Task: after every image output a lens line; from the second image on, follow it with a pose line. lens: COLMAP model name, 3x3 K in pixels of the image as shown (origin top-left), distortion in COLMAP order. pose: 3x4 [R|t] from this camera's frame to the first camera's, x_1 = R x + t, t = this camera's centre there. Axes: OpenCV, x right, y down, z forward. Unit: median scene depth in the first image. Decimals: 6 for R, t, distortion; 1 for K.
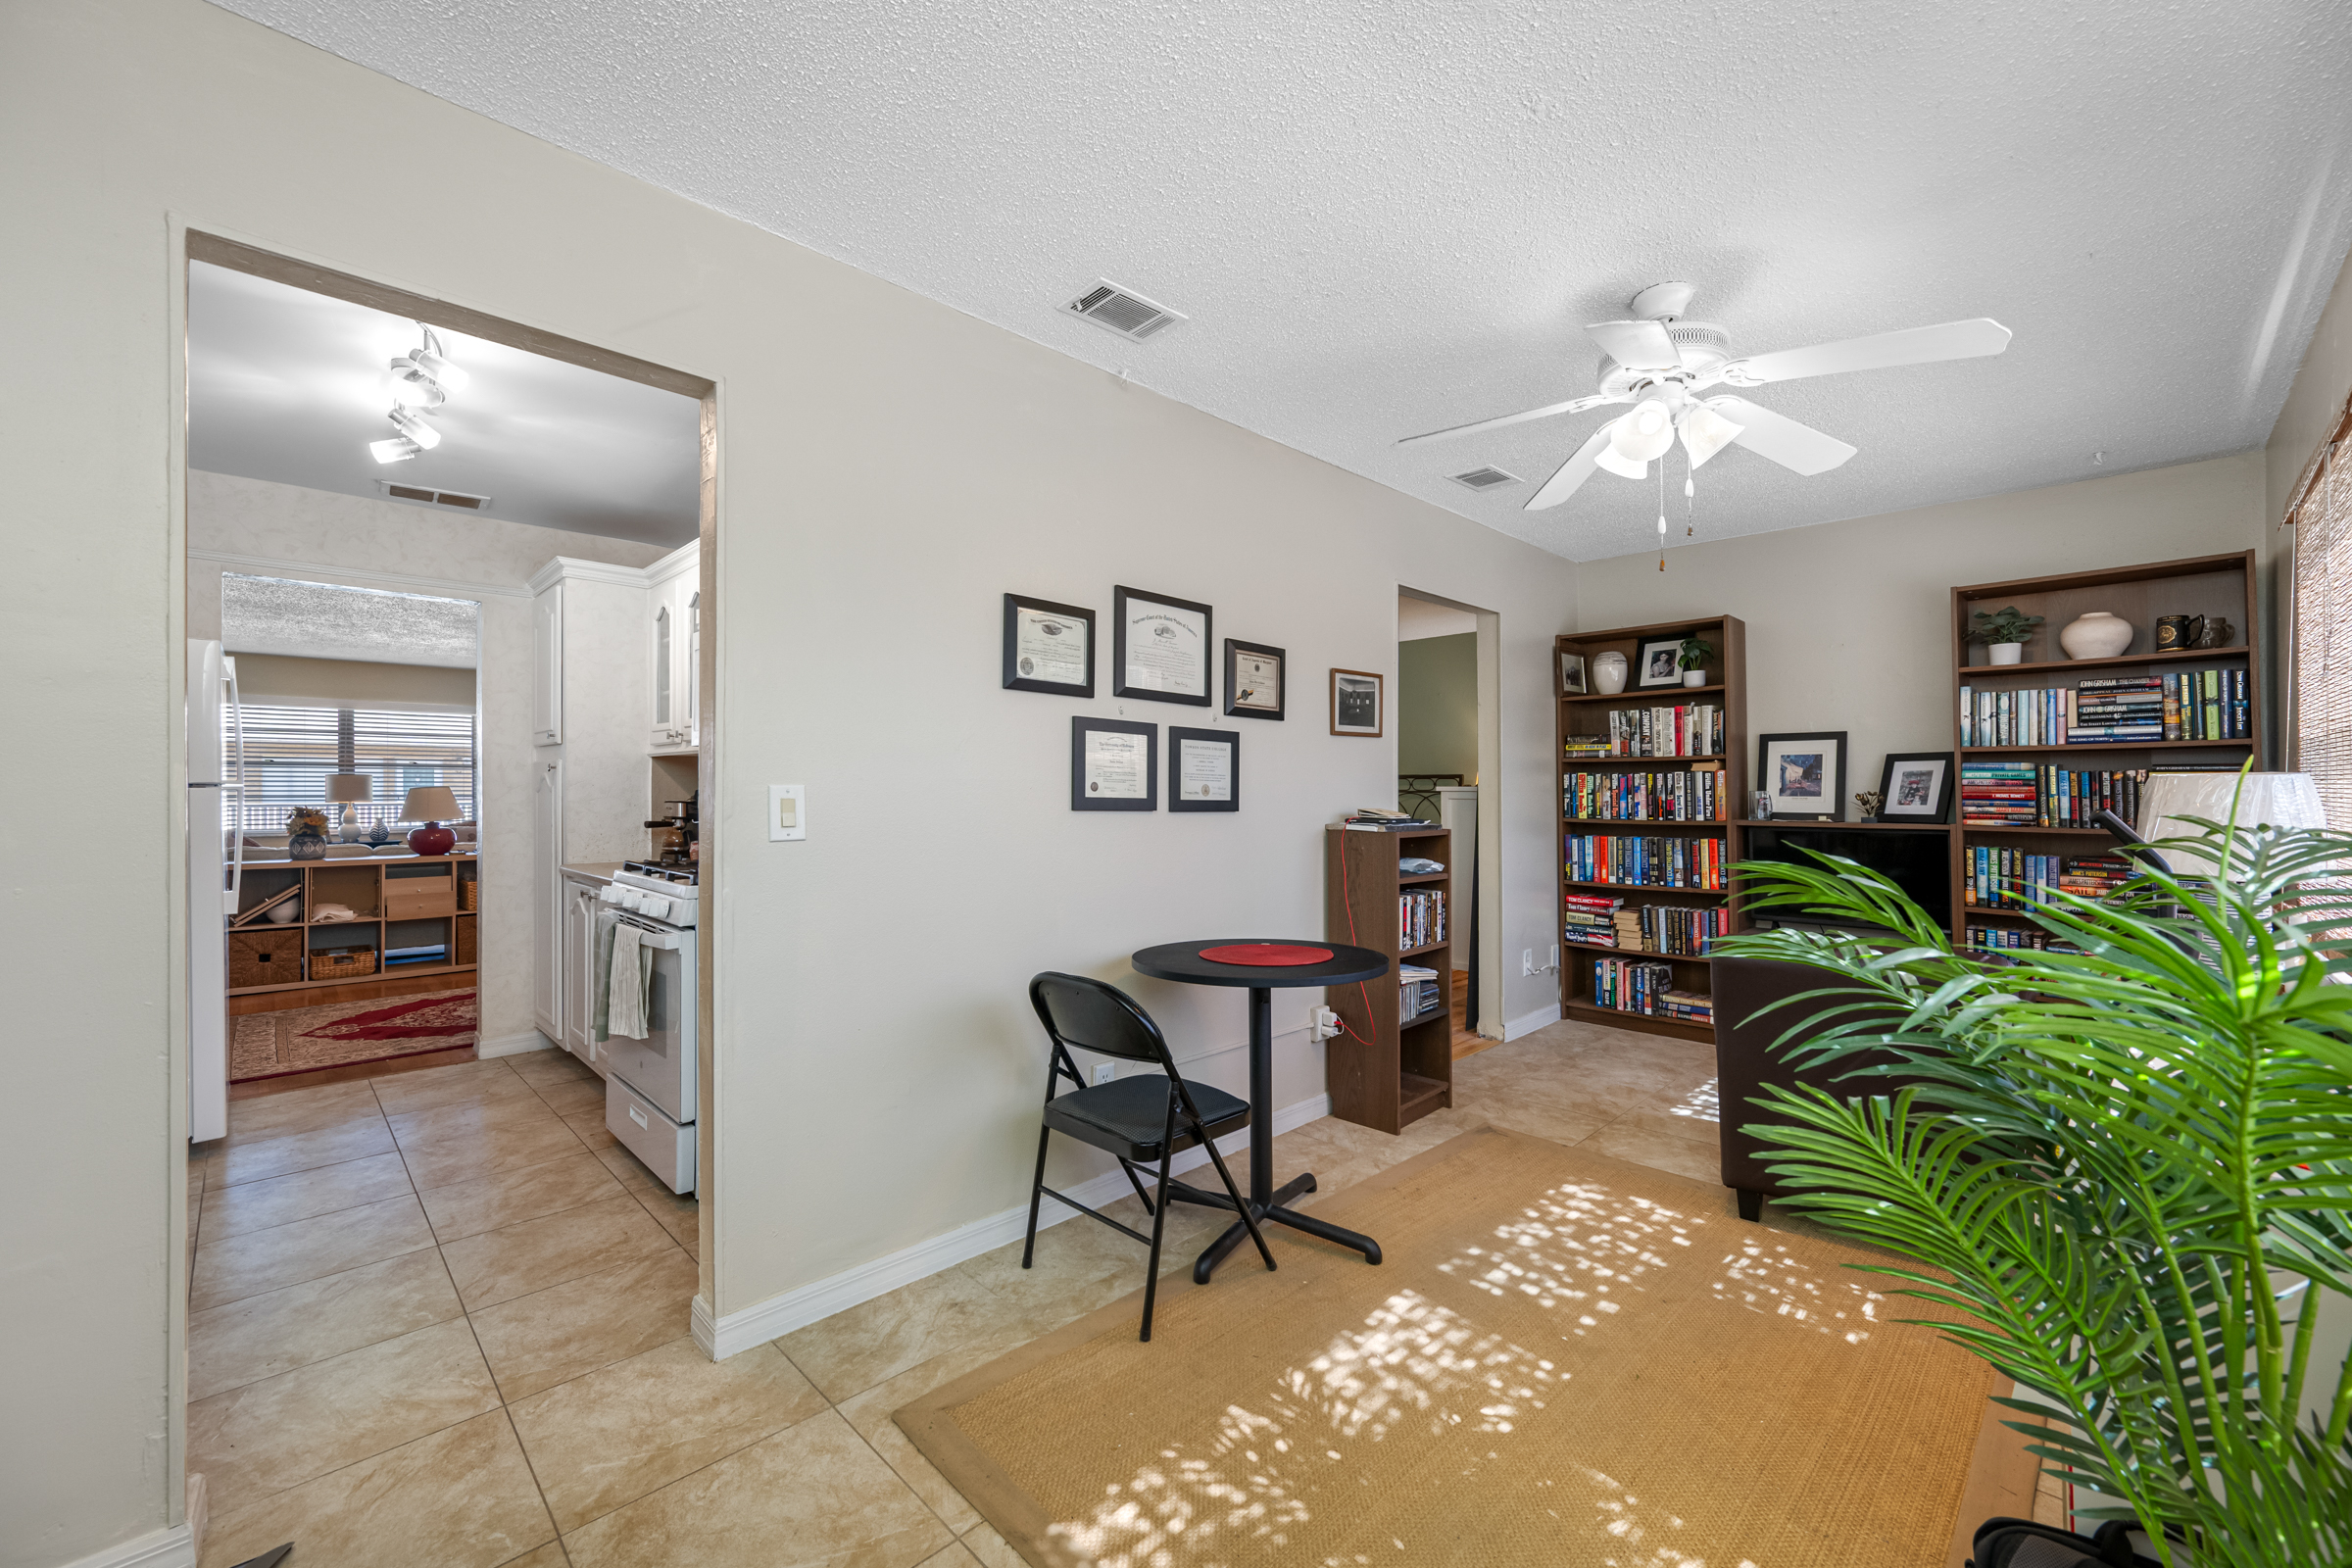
lens RADIAL K [[934.9, 0, 1176.3], [0, 934.9, 784.4], [0, 0, 1]] dist [-0.001479, 0.001607]
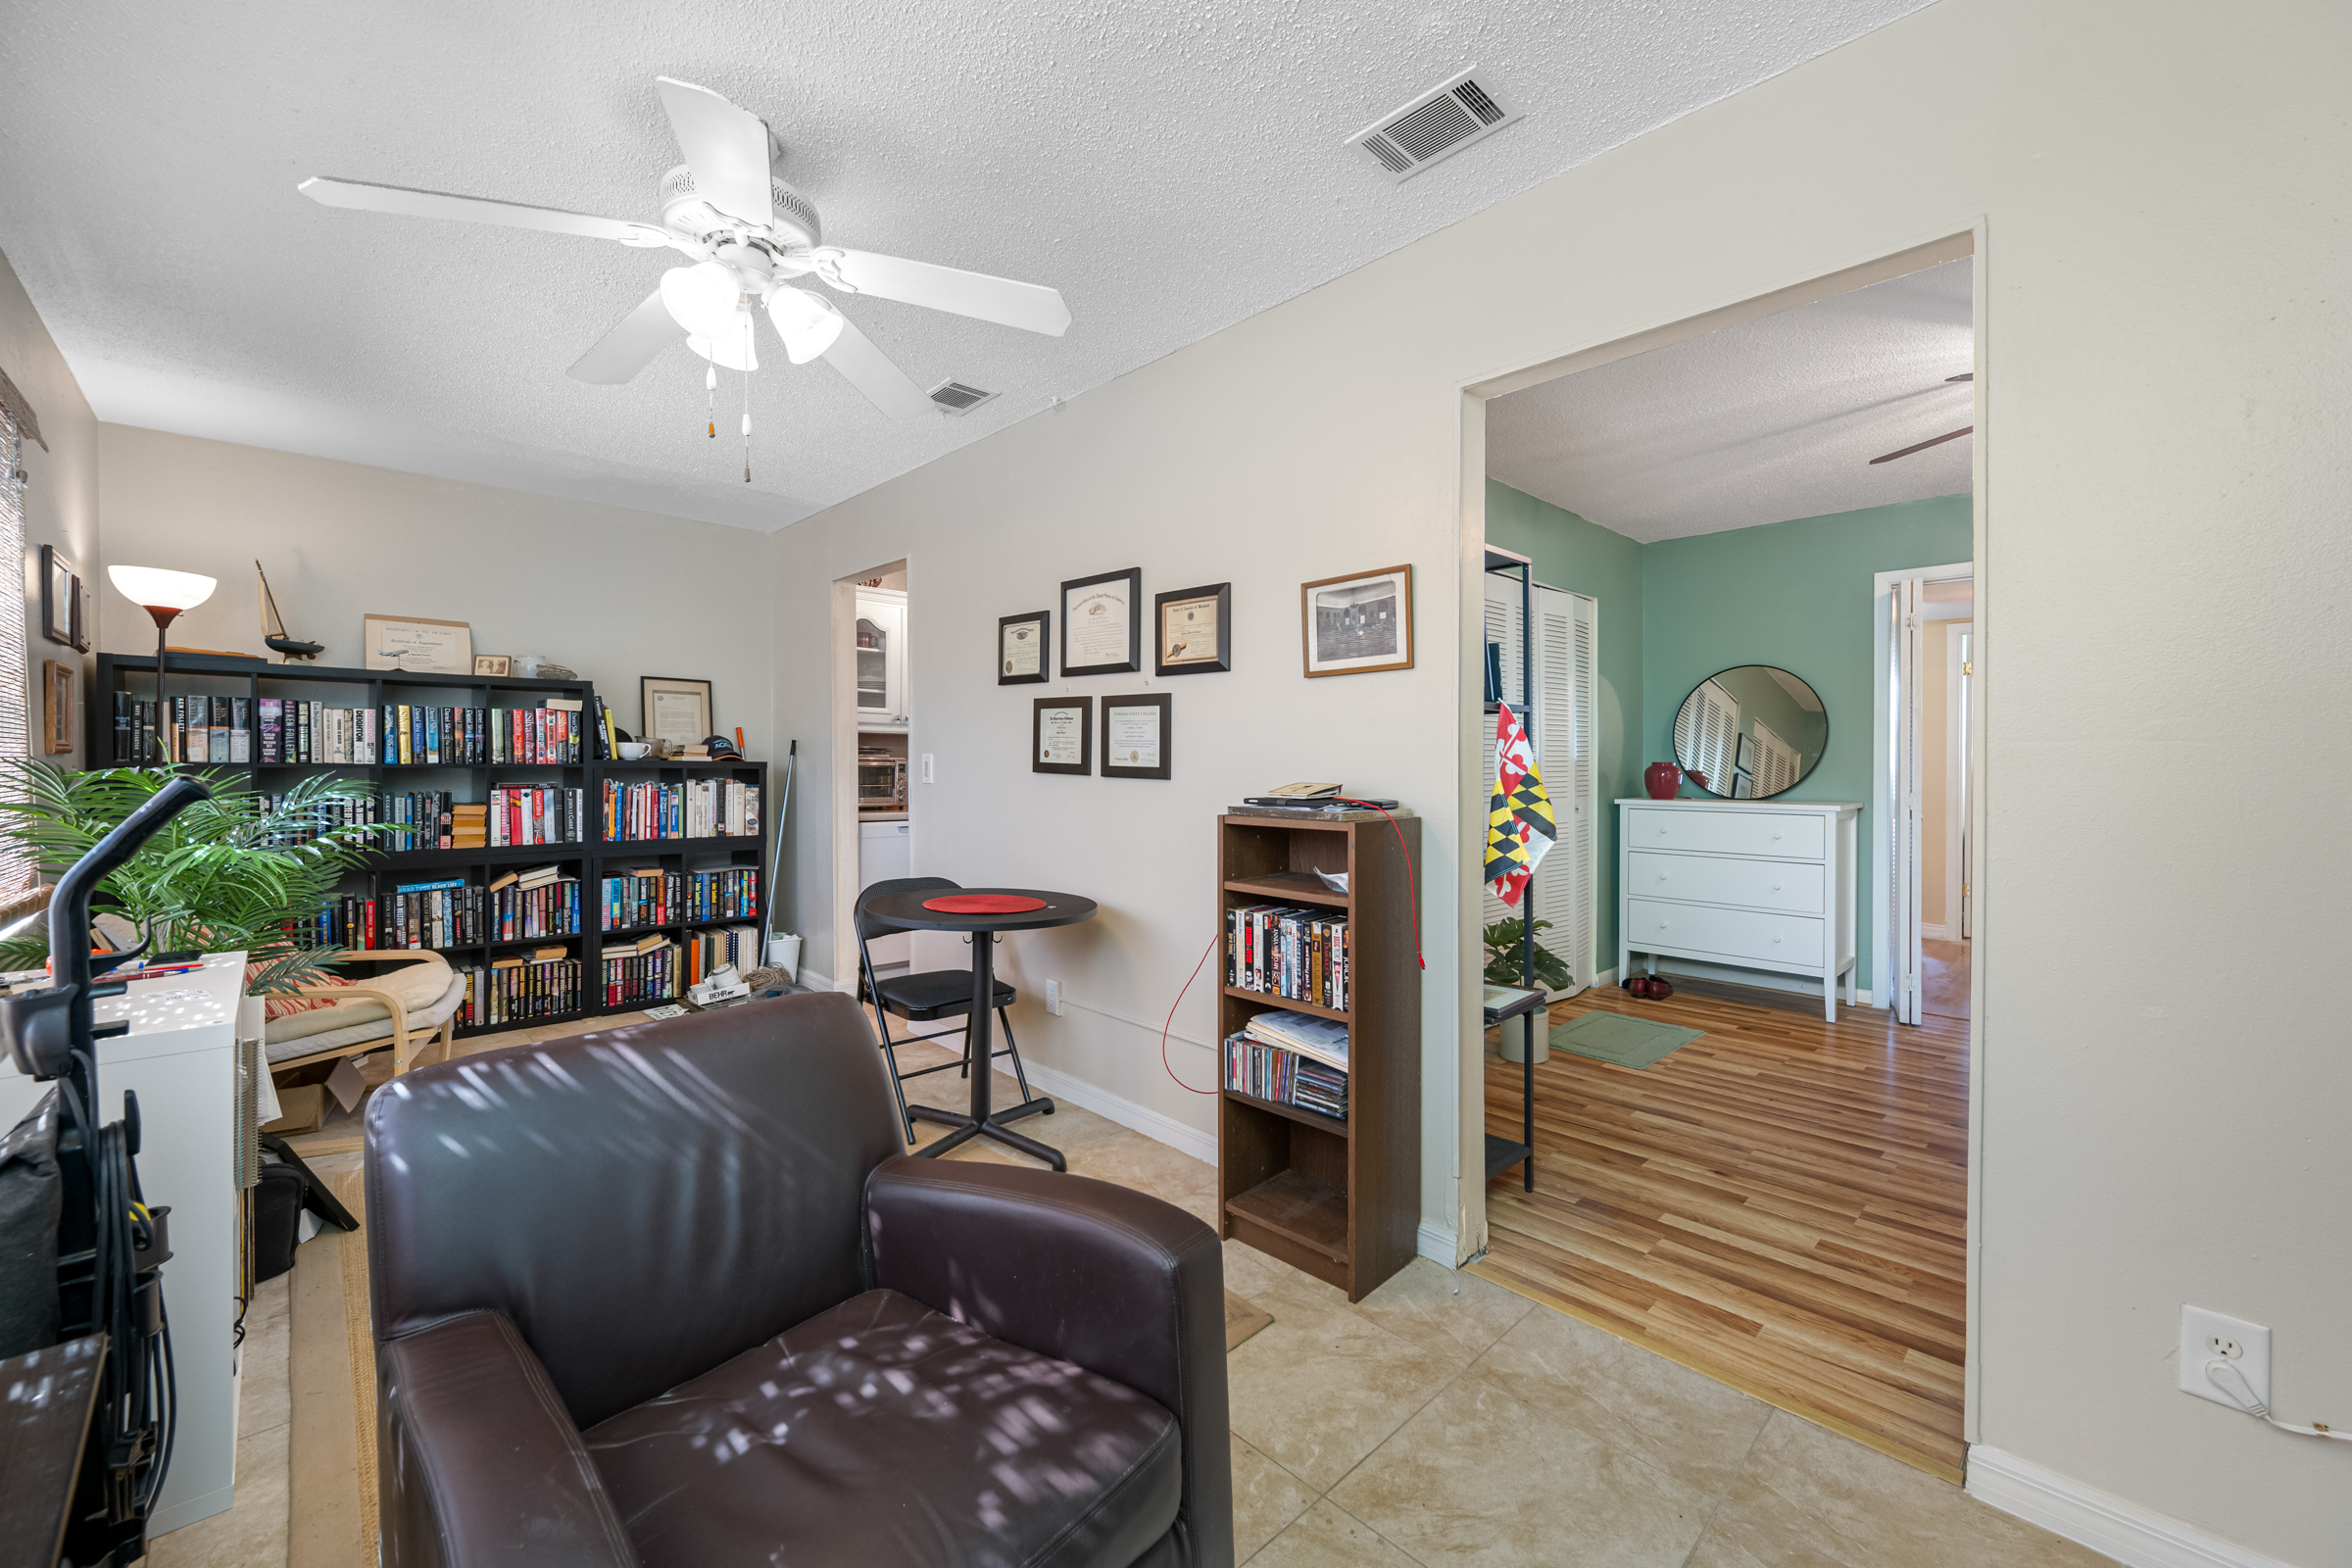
lens RADIAL K [[934.9, 0, 1174.2], [0, 934.9, 784.0], [0, 0, 1]] dist [-0.001479, 0.001607]
pose [[-0.012343, 0.022605, -0.999668, 0.976678], [0.002411, 0.999742, 0.022576, 0.012407], [0.999921, -0.002132, -0.012394, 1.010980]]
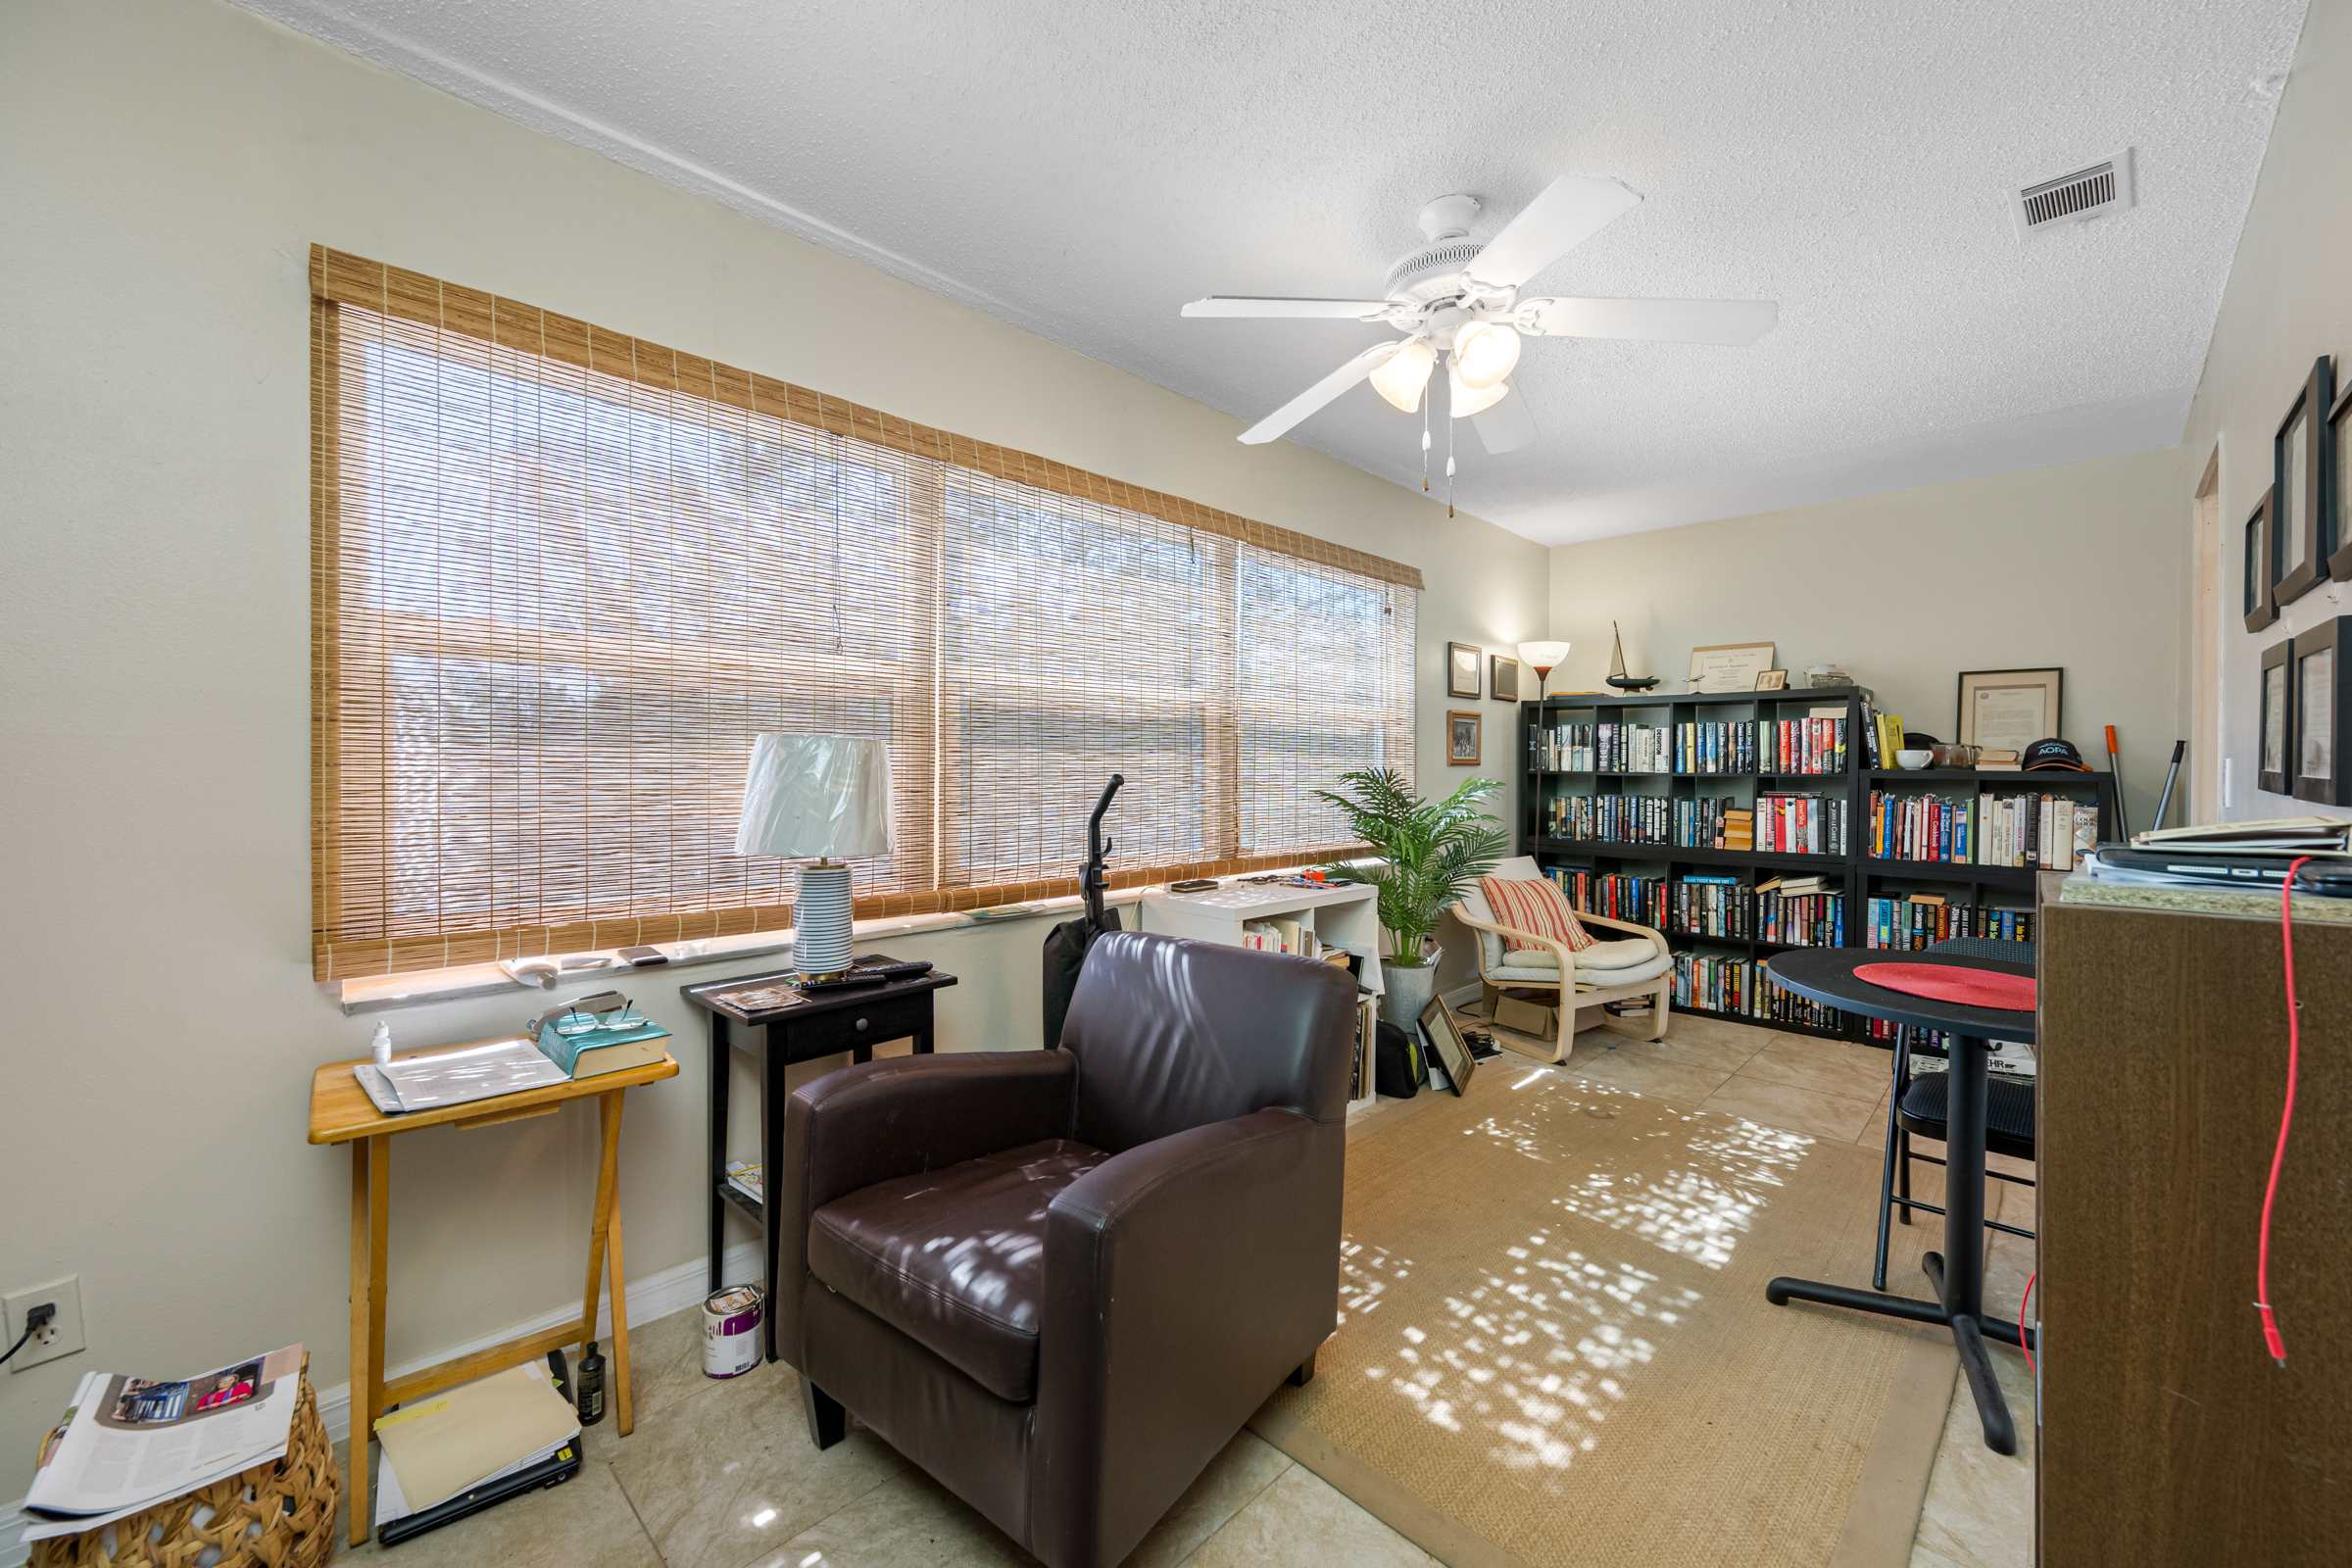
lens RADIAL K [[934.9, 0, 1179.1], [0, 934.9, 781.3], [0, 0, 1]] dist [-0.001479, 0.001607]
pose [[-0.999684, -0.003447, -0.024883, 0.597034], [-0.003677, 0.999951, 0.009206, 0.013639], [0.024850, 0.009295, -0.999648, 1.396761]]
